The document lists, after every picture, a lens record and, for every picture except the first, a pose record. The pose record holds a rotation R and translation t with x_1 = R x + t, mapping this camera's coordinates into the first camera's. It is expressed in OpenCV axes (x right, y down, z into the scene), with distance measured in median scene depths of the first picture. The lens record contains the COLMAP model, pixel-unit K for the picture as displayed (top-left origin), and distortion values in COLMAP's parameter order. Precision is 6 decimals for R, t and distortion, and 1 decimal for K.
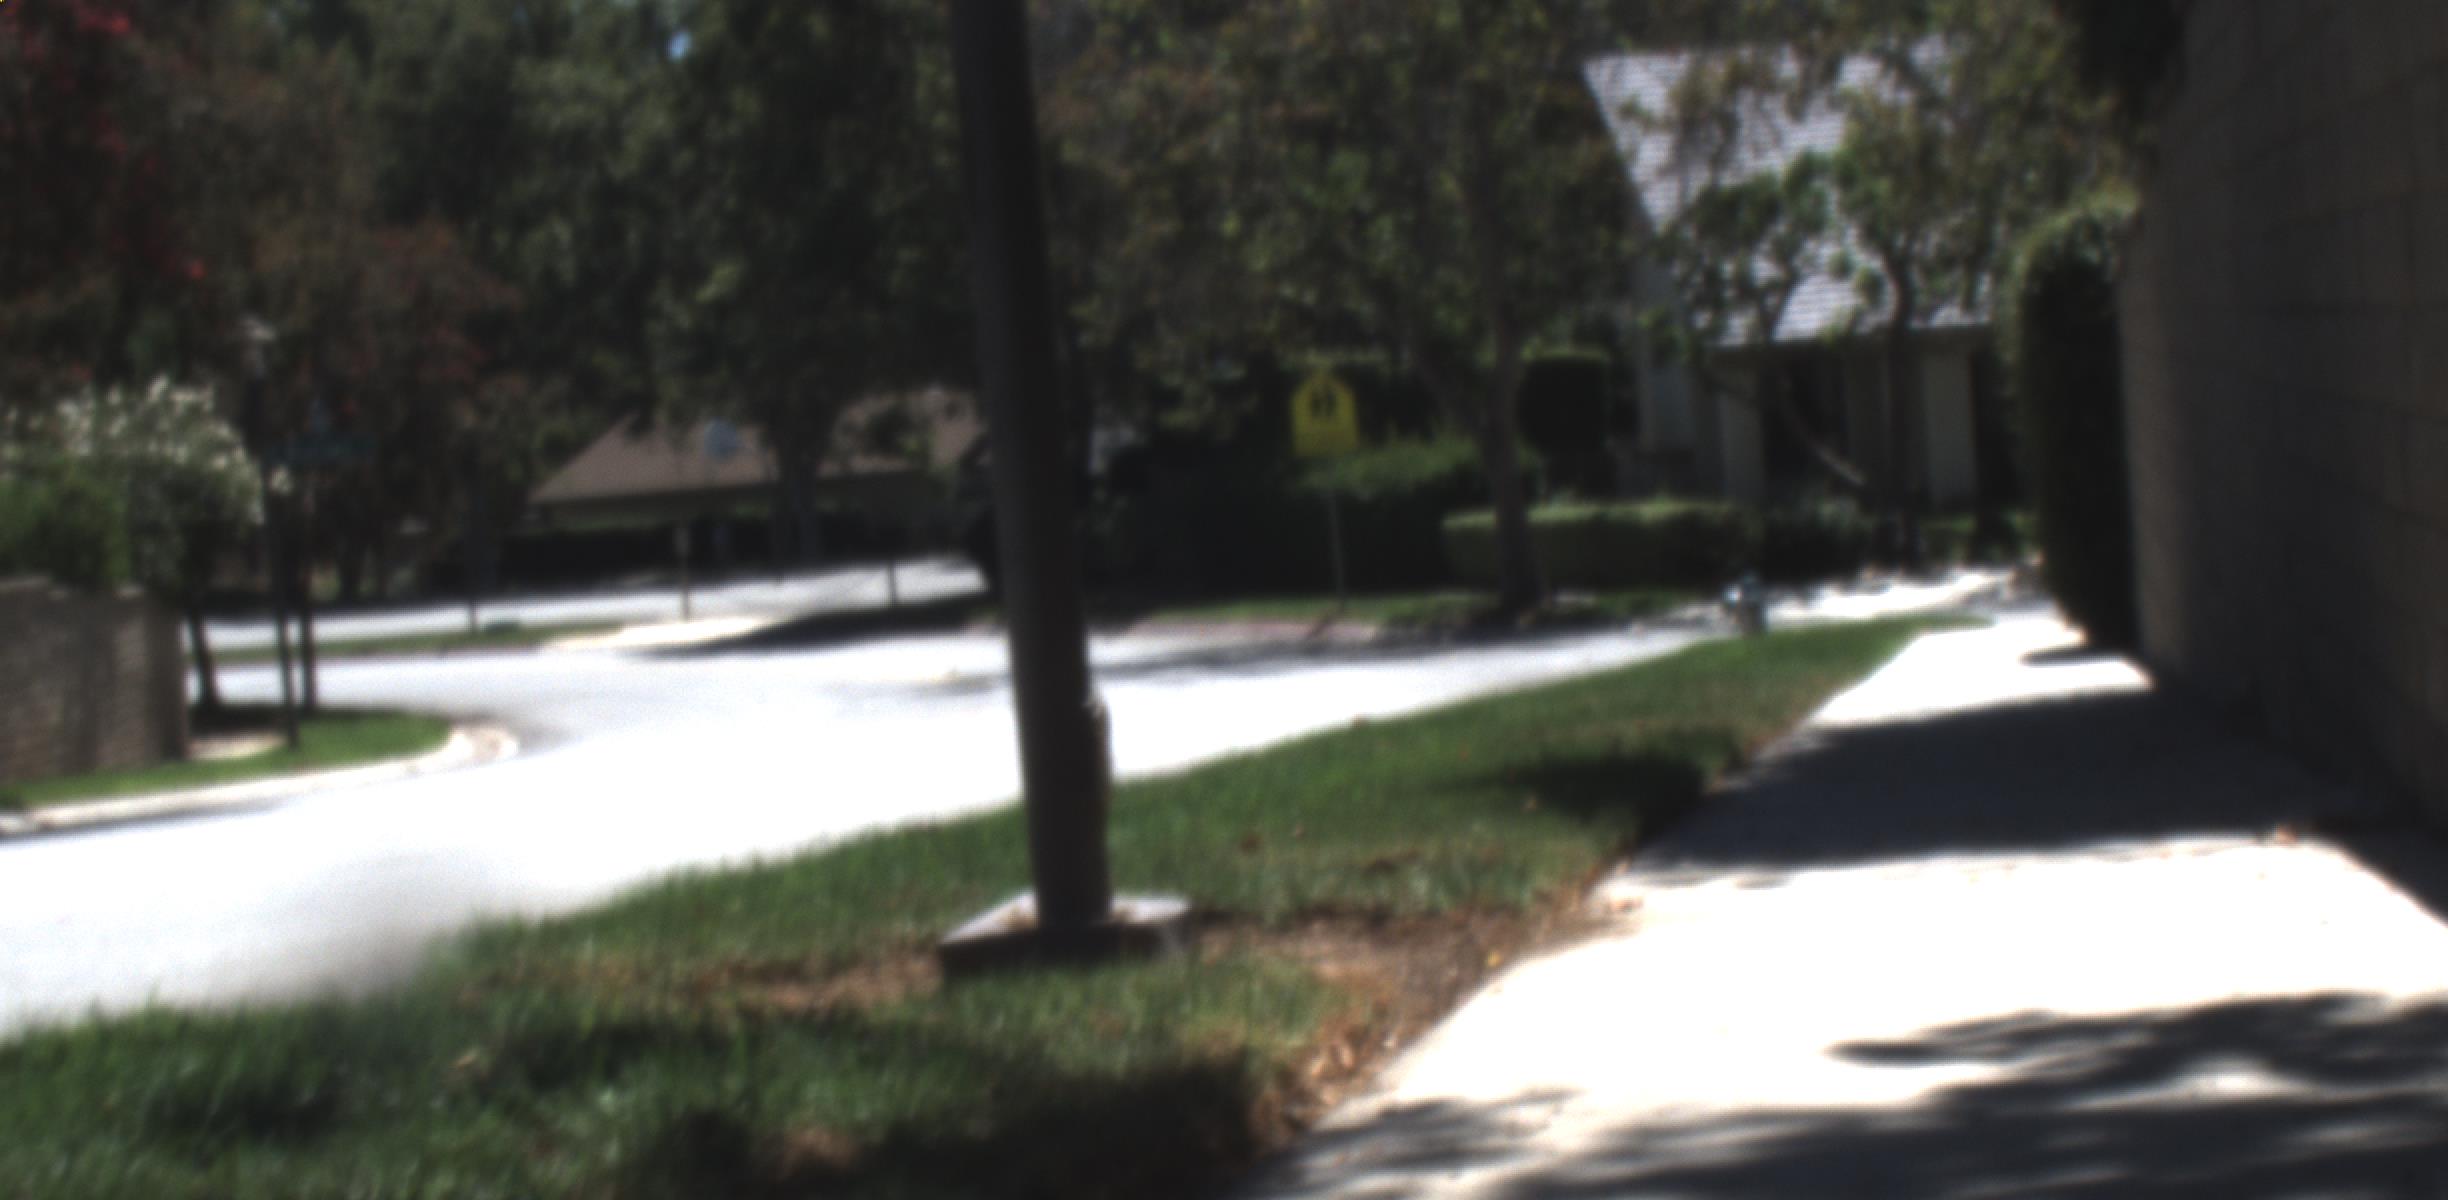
lens RADIAL K [[4753.8, 0, 1311.3], [0, 4753.8, 1018.4], [0, 0, 1]] dist [-0.163999, 0.663620]
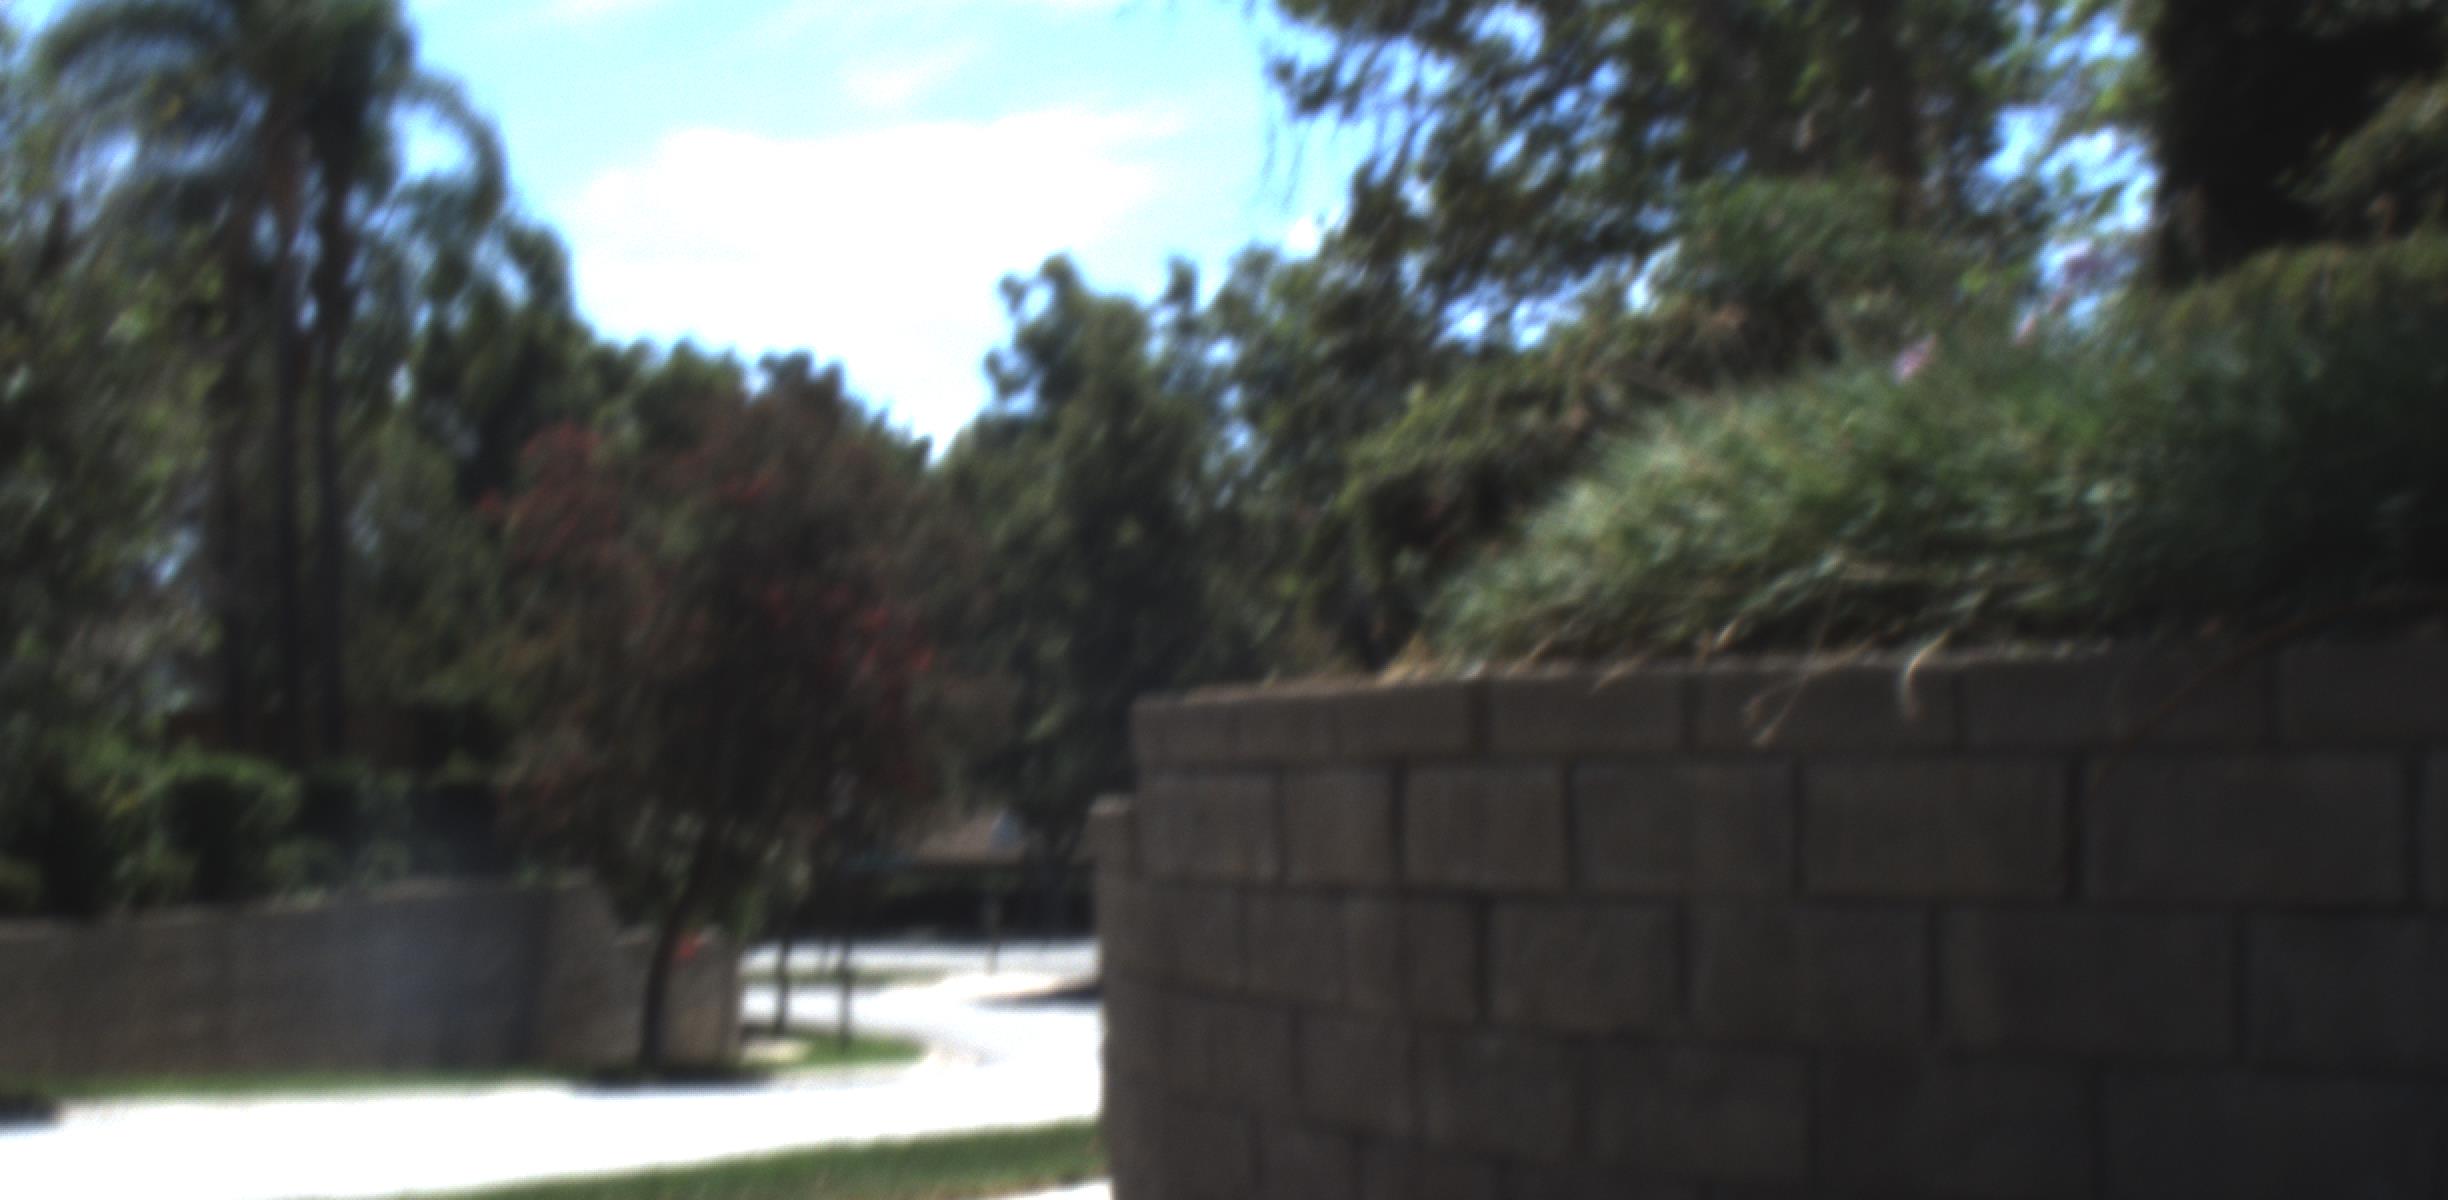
lens RADIAL K [[4753.8, 0, 1311.3], [0, 4753.8, 1018.4], [0, 0, 1]] dist [-0.163999, 0.663620]
pose [[0.997610, 0.064961, -0.023551, -0.020995], [-0.066610, 0.994745, -0.077749, 0.035578], [0.018376, 0.079132, 0.996695, -0.450891]]
